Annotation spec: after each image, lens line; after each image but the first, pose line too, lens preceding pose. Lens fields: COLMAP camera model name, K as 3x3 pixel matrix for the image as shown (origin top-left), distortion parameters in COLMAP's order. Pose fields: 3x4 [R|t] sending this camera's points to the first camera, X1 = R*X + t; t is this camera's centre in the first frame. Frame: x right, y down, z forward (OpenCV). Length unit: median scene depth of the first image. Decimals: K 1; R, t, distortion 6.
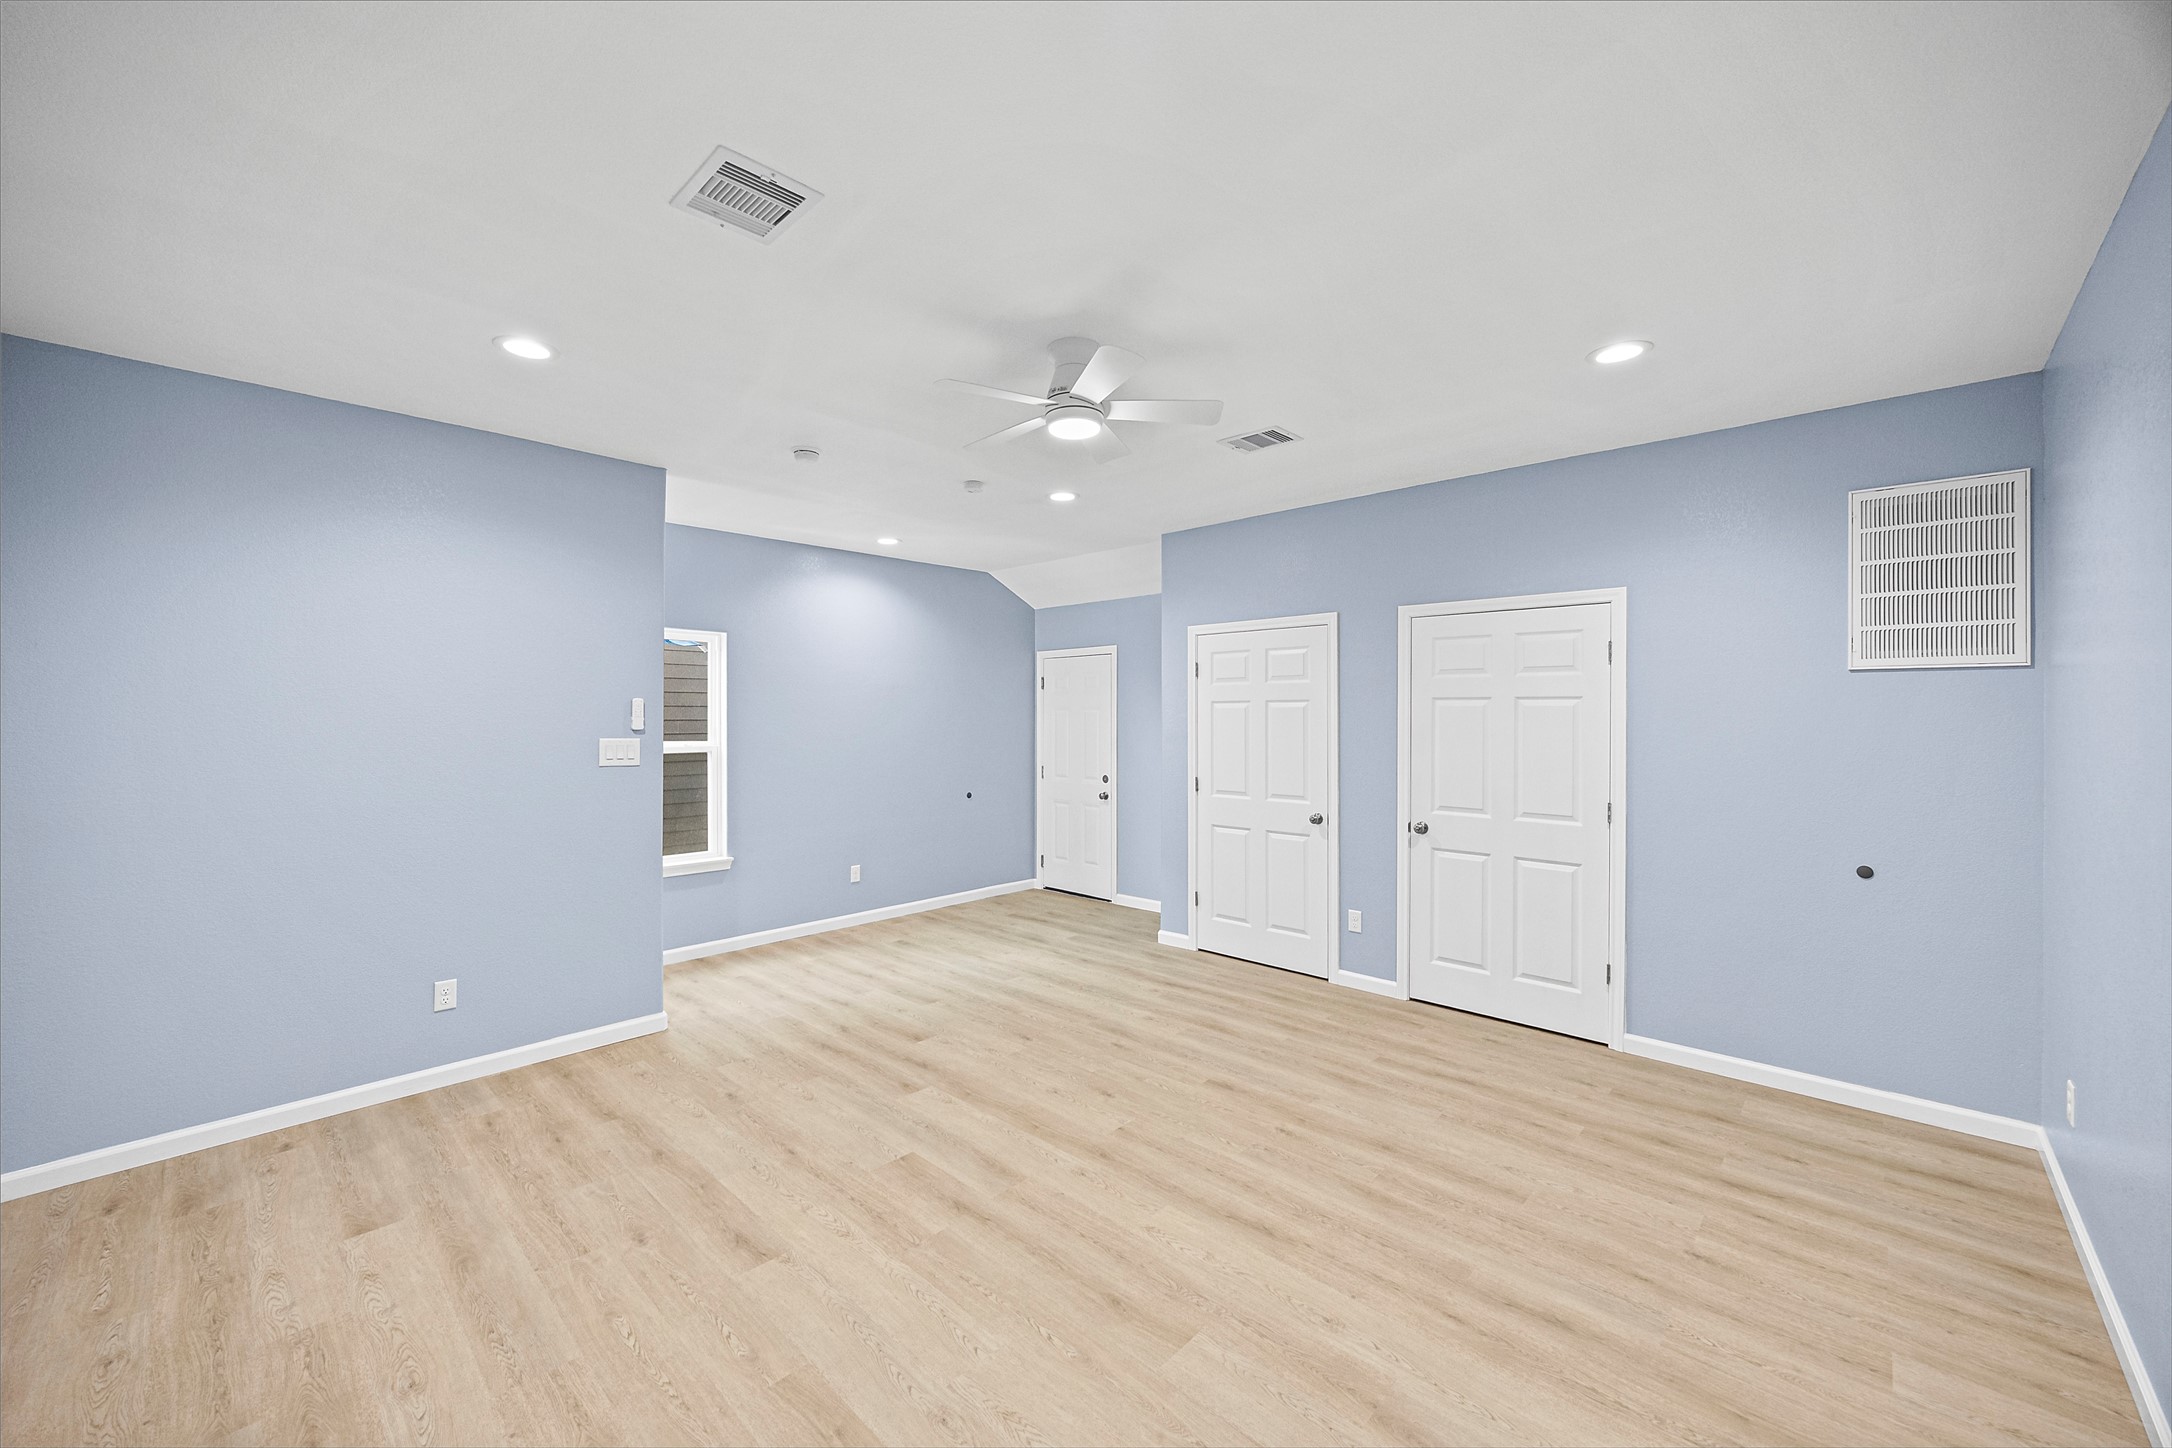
lens RADIAL K [[841.4, 0, 1080.9], [0, 841.4, 710.4], [0, 0, 1]] dist [-0.003489, 0.000377]
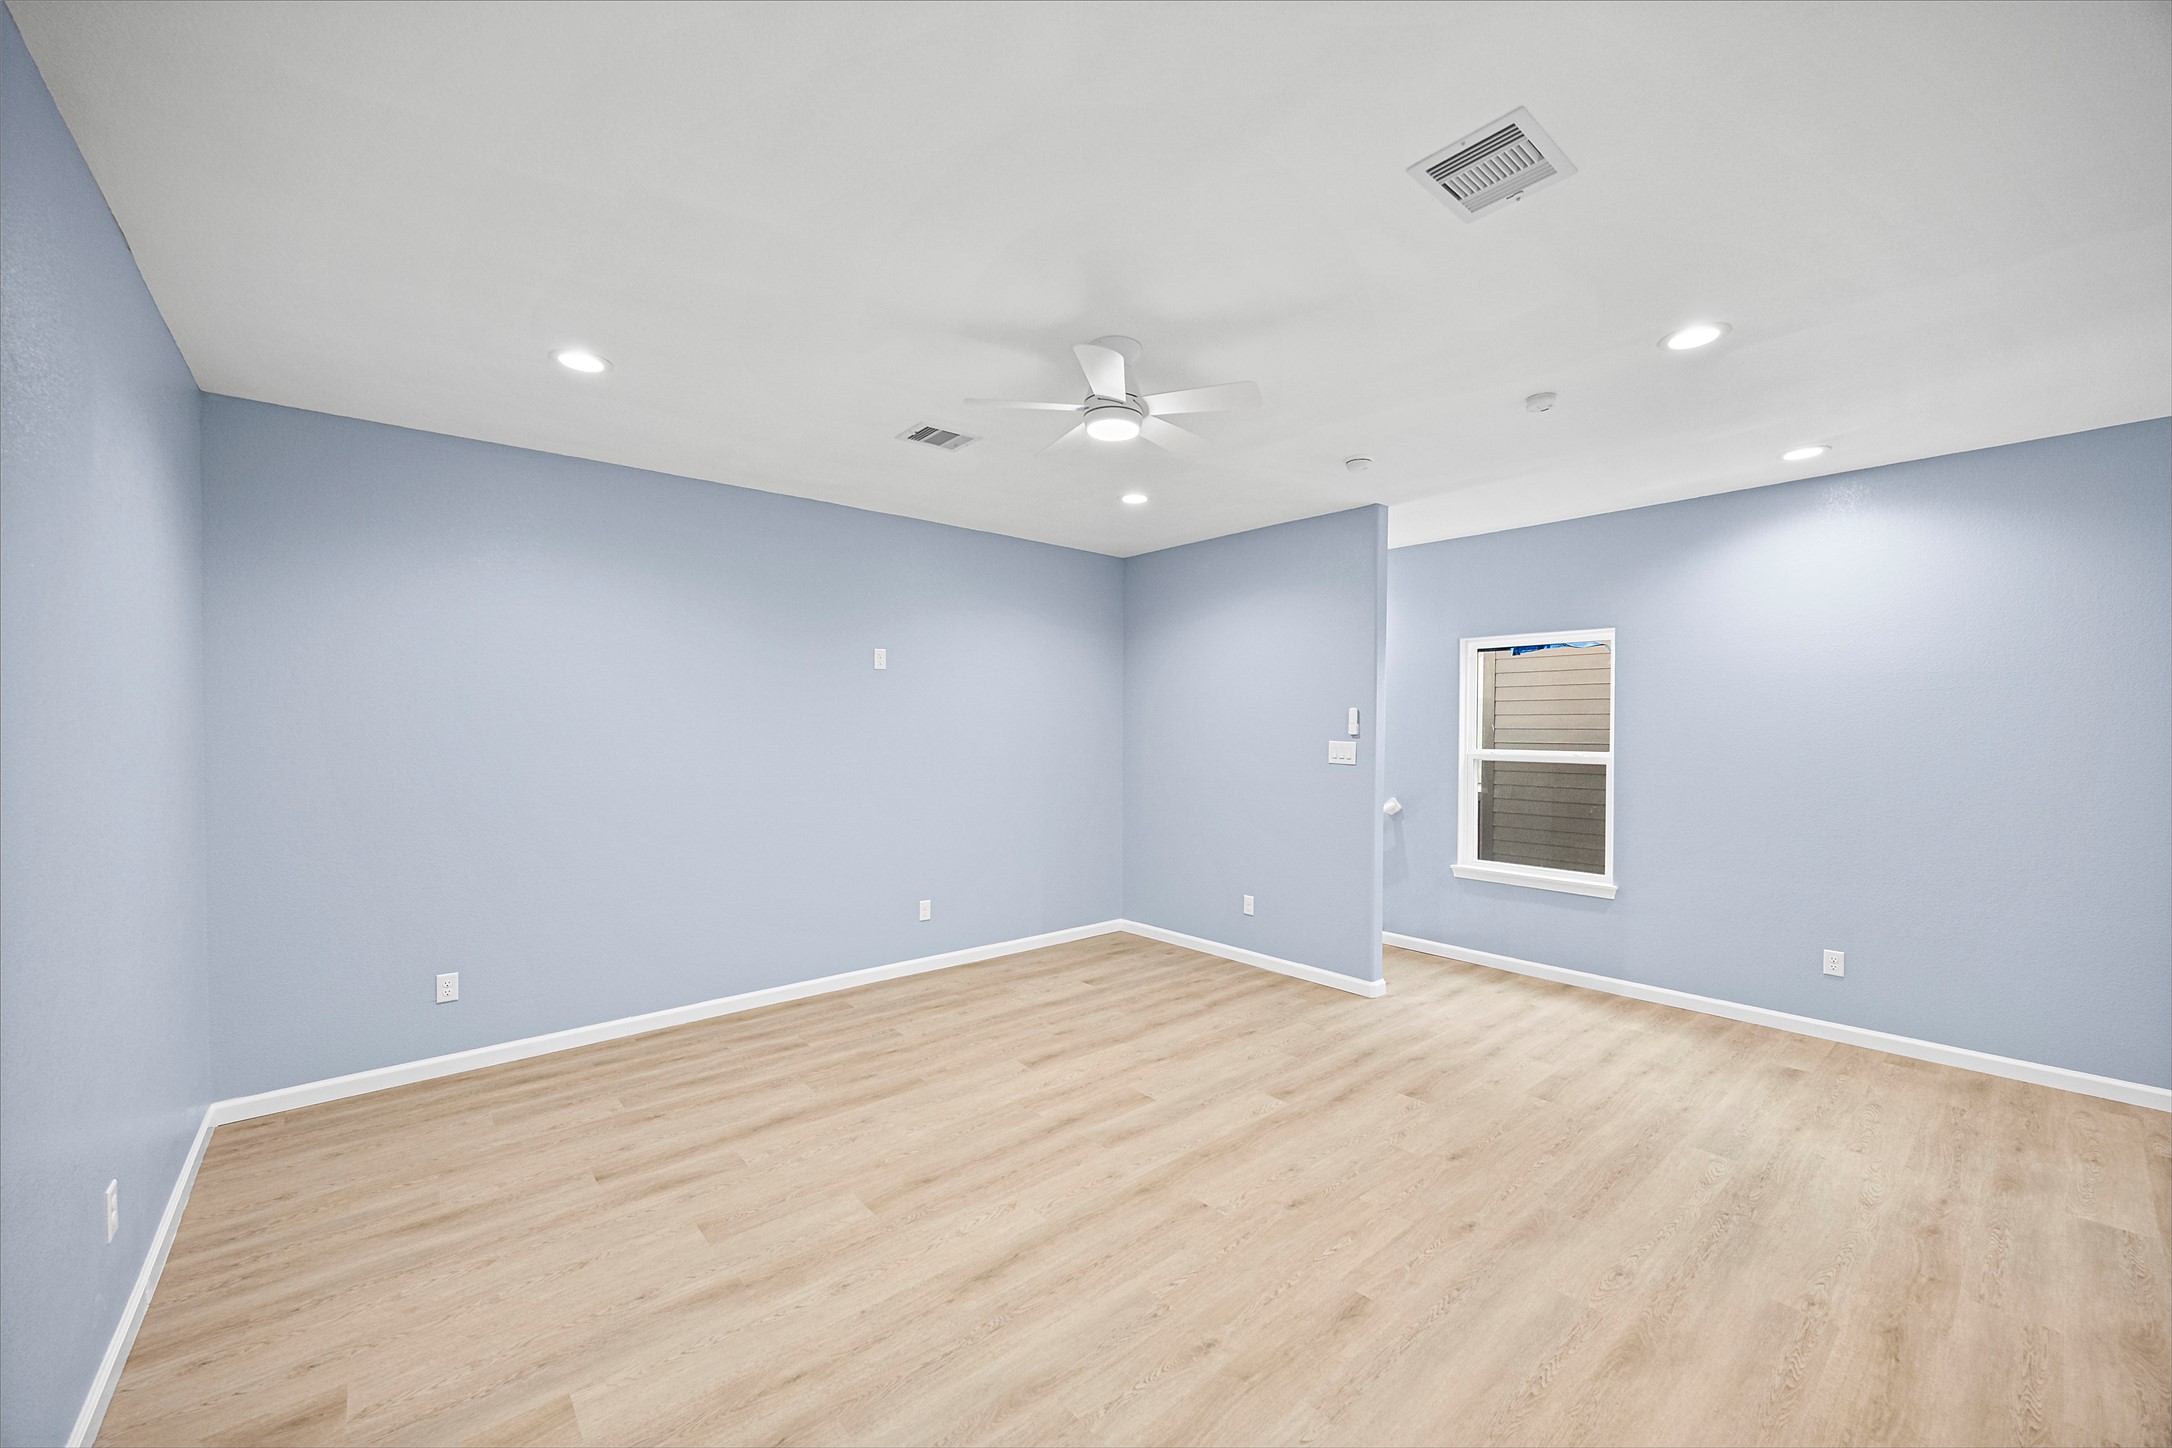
lens RADIAL K [[841.4, 0, 1081.5], [0, 841.4, 739.6], [0, 0, 1]] dist [-0.003489, 0.000377]
pose [[-0.108760, 0.015350, -0.993950, 0.743032], [0.004381, 0.999878, 0.014962, 0.011042], [0.994058, -0.002727, -0.108814, 0.803211]]
